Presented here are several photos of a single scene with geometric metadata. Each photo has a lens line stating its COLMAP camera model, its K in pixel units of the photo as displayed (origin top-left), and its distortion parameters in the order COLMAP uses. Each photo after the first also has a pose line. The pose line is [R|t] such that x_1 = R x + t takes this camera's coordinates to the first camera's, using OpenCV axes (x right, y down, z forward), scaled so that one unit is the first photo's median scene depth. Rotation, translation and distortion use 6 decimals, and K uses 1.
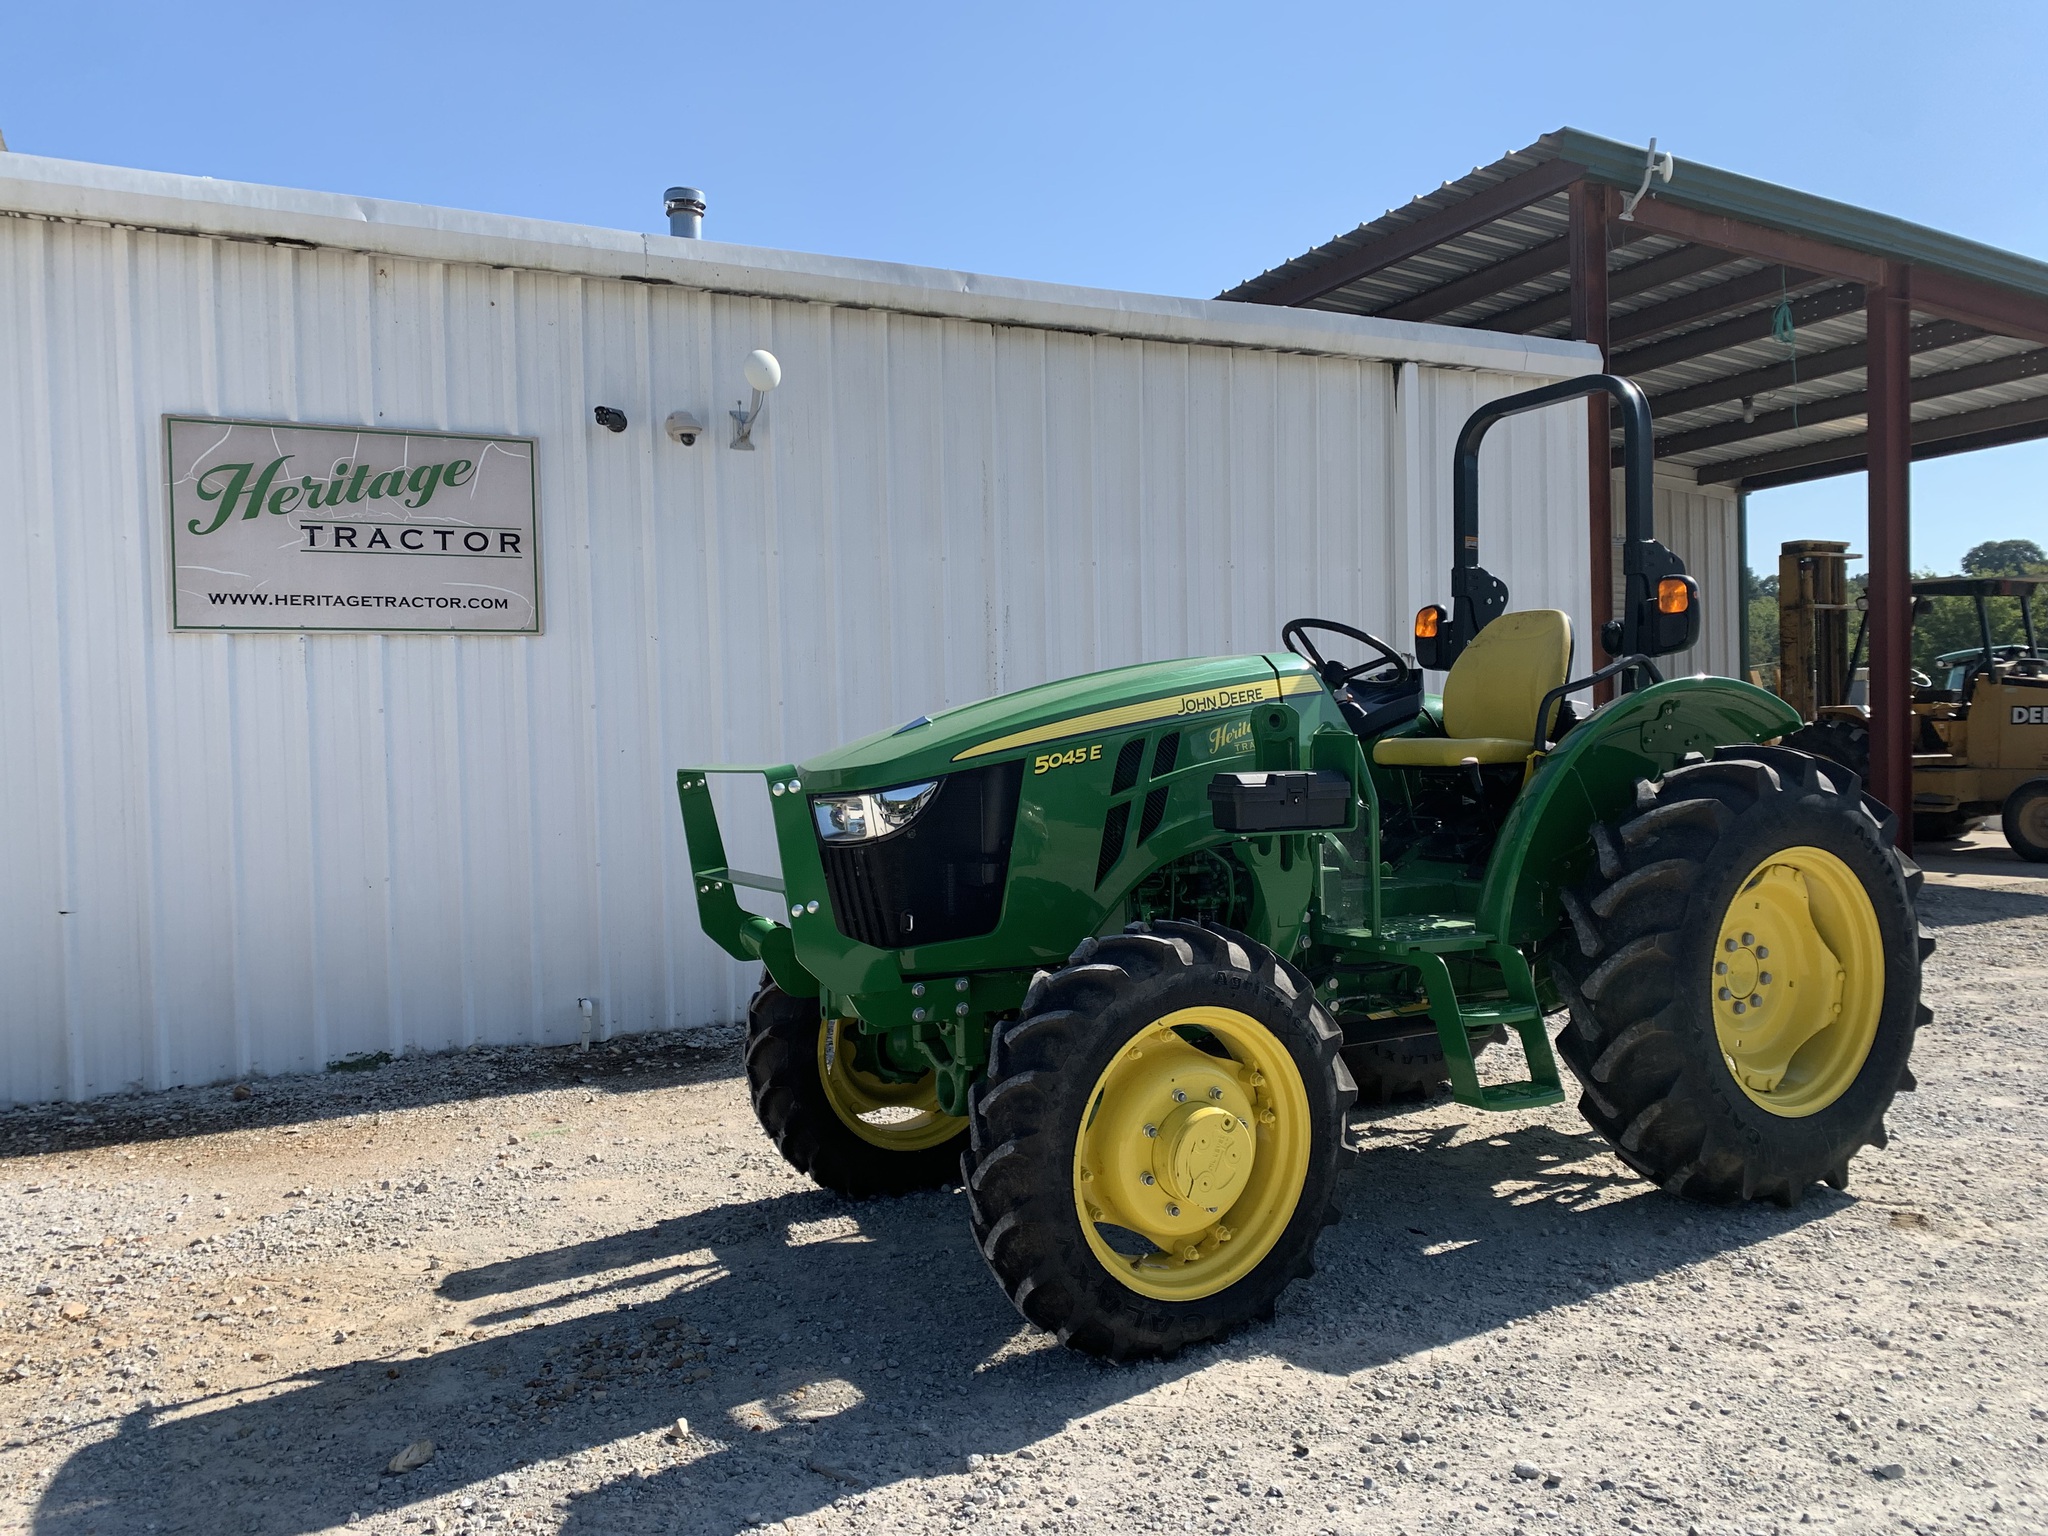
lens RADIAL K [[1575.0, 0, 1024.0], [0, 1575.0, 768.0], [0, 0, 1]] dist [0.015887, -0.000589]
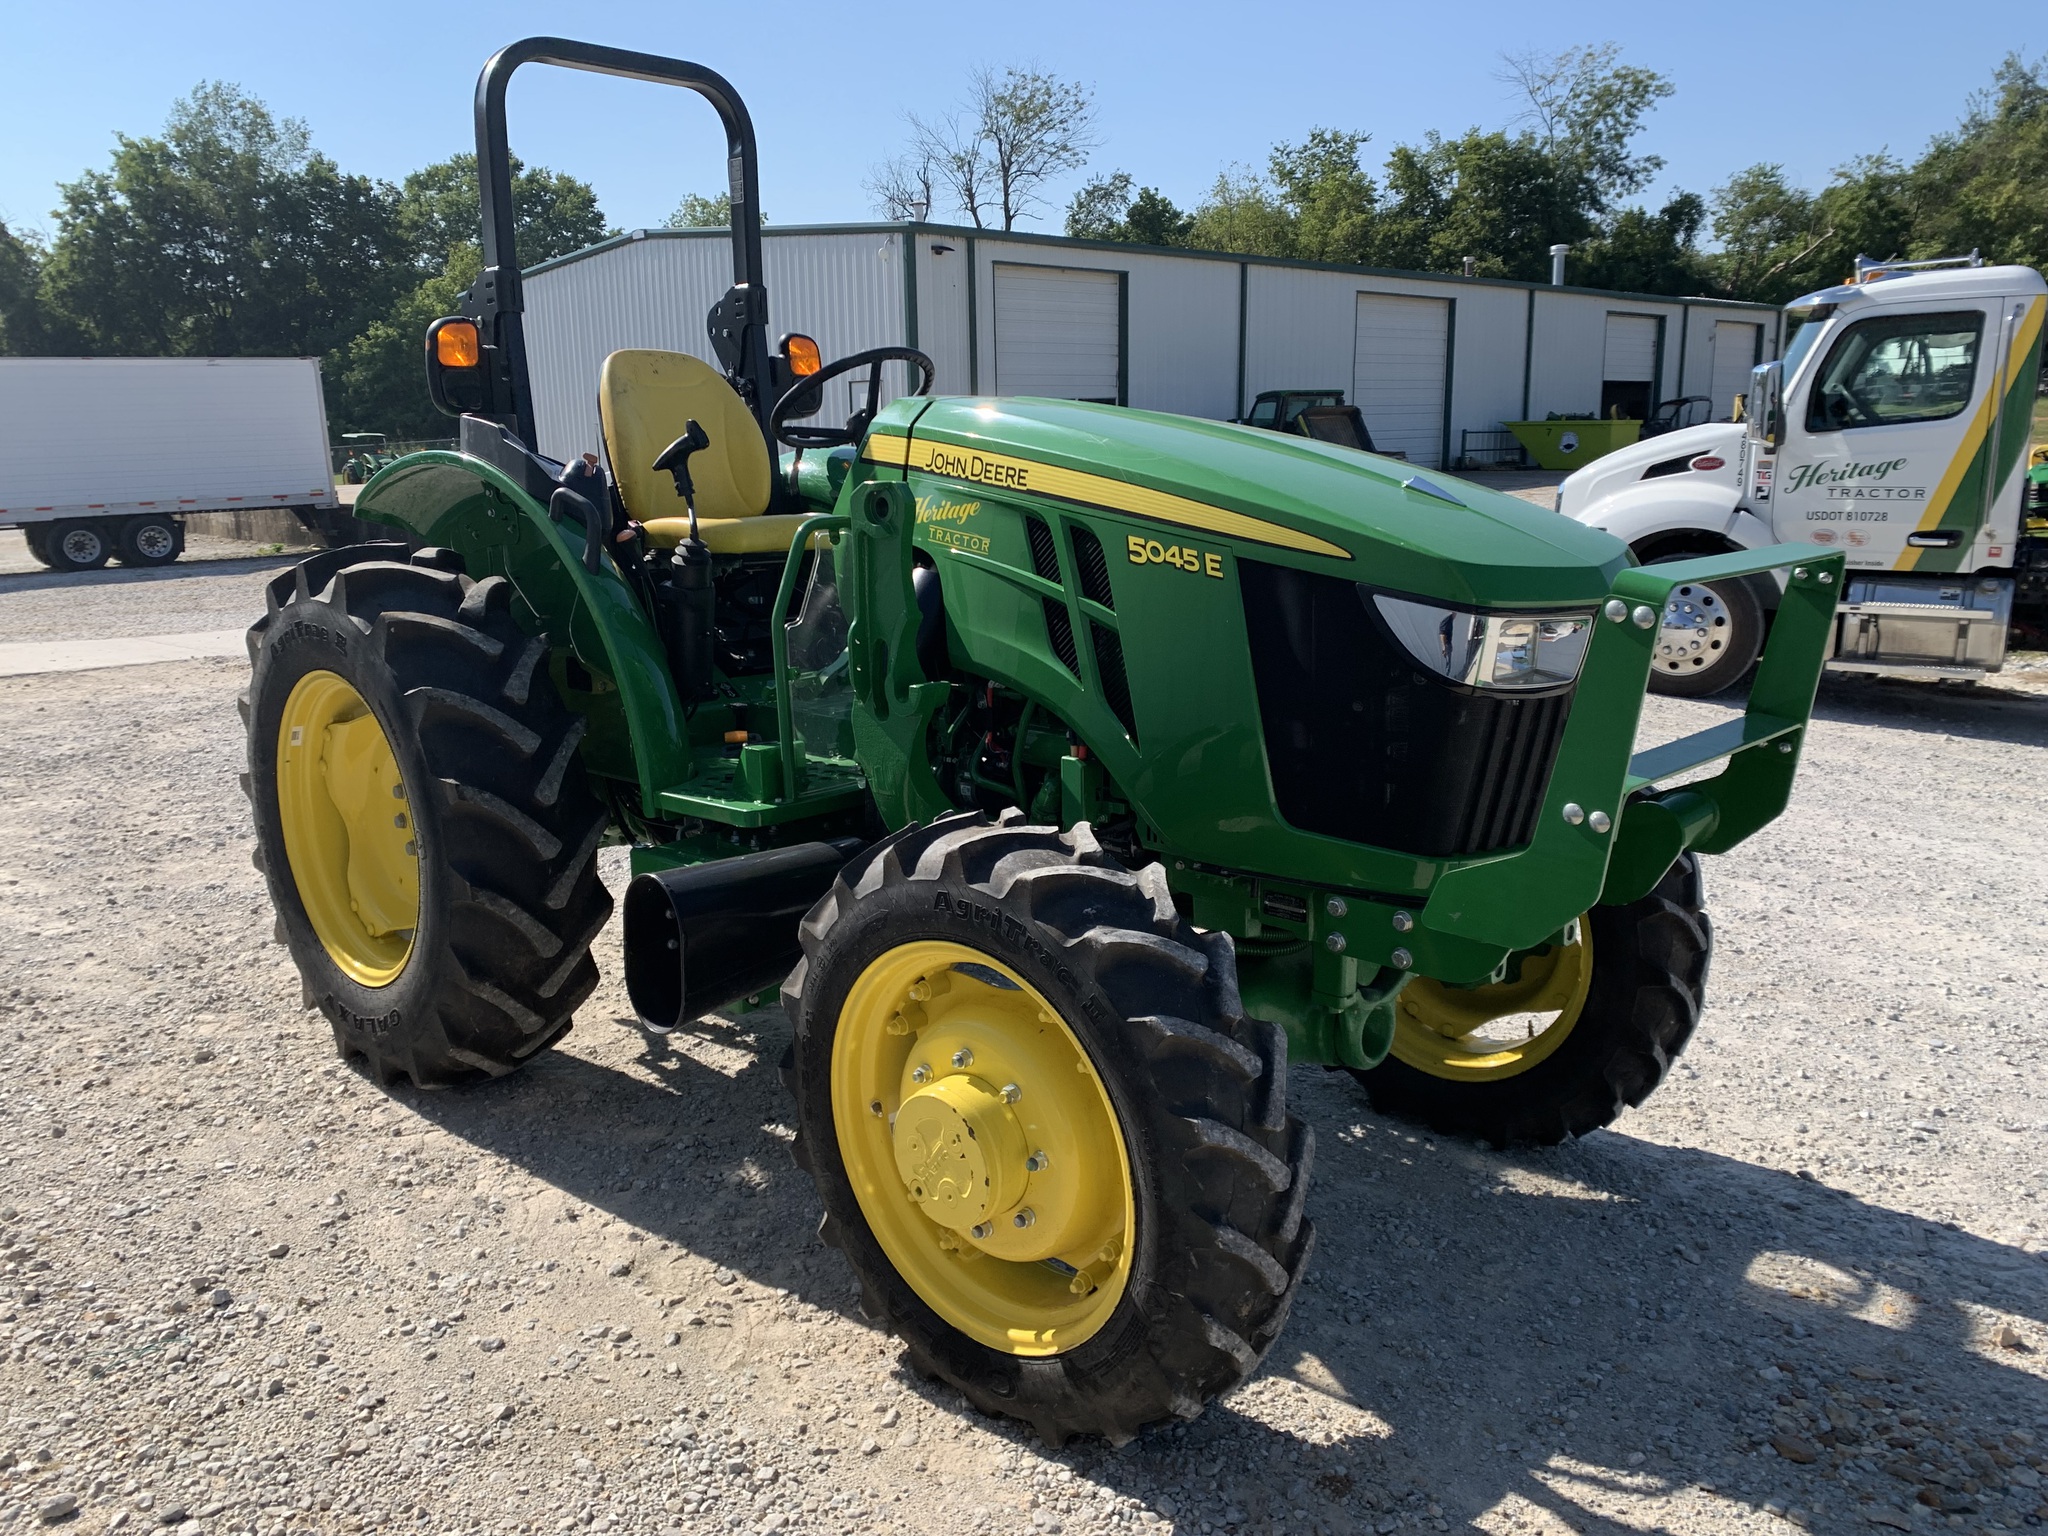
lens RADIAL K [[1575.9, 0, 1015.7], [0, 1575.9, 793.8], [0, 0, 1]] dist [0.023626, -0.011234]
pose [[-0.275948, -0.186120, 0.942980, -0.569641], [0.042872, 0.977713, 0.205521, -0.043746], [-0.960216, 0.097140, -0.261818, 1.175944]]
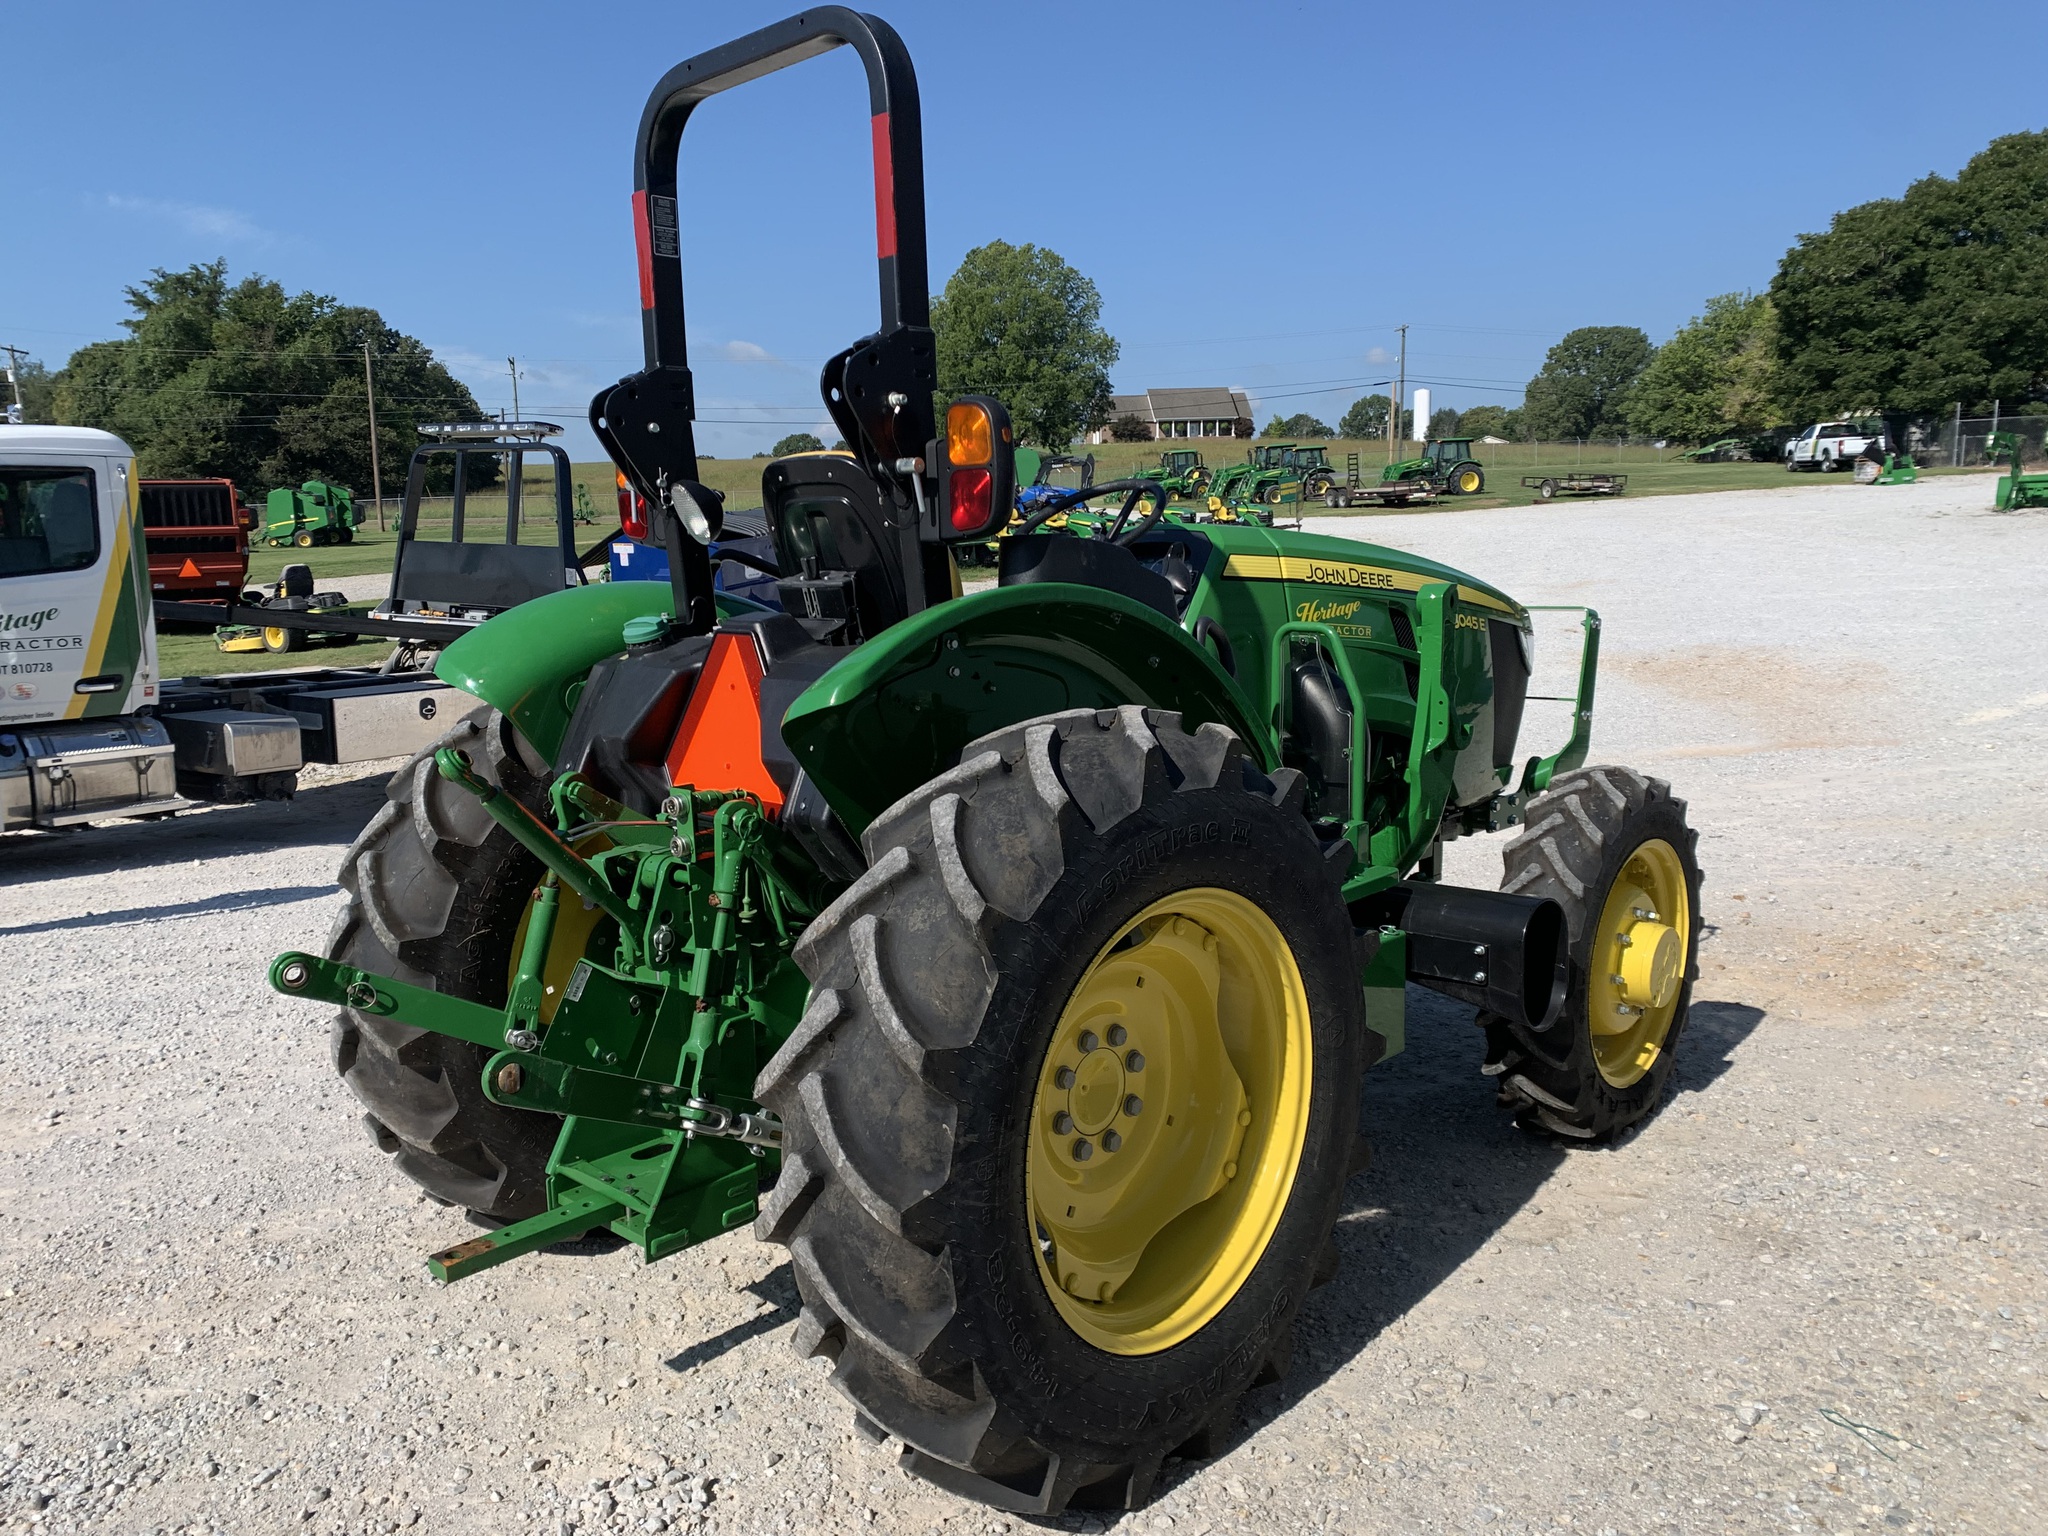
lens RADIAL K [[1575.9, 0, 1015.7], [0, 1575.9, 793.8], [0, 0, 1]] dist [0.023626, -0.011234]
pose [[-0.953879, 0.090266, -0.286299, 0.449822], [0.037211, 0.981919, 0.185606, -0.090300], [0.297876, 0.166392, -0.939991, 1.758171]]
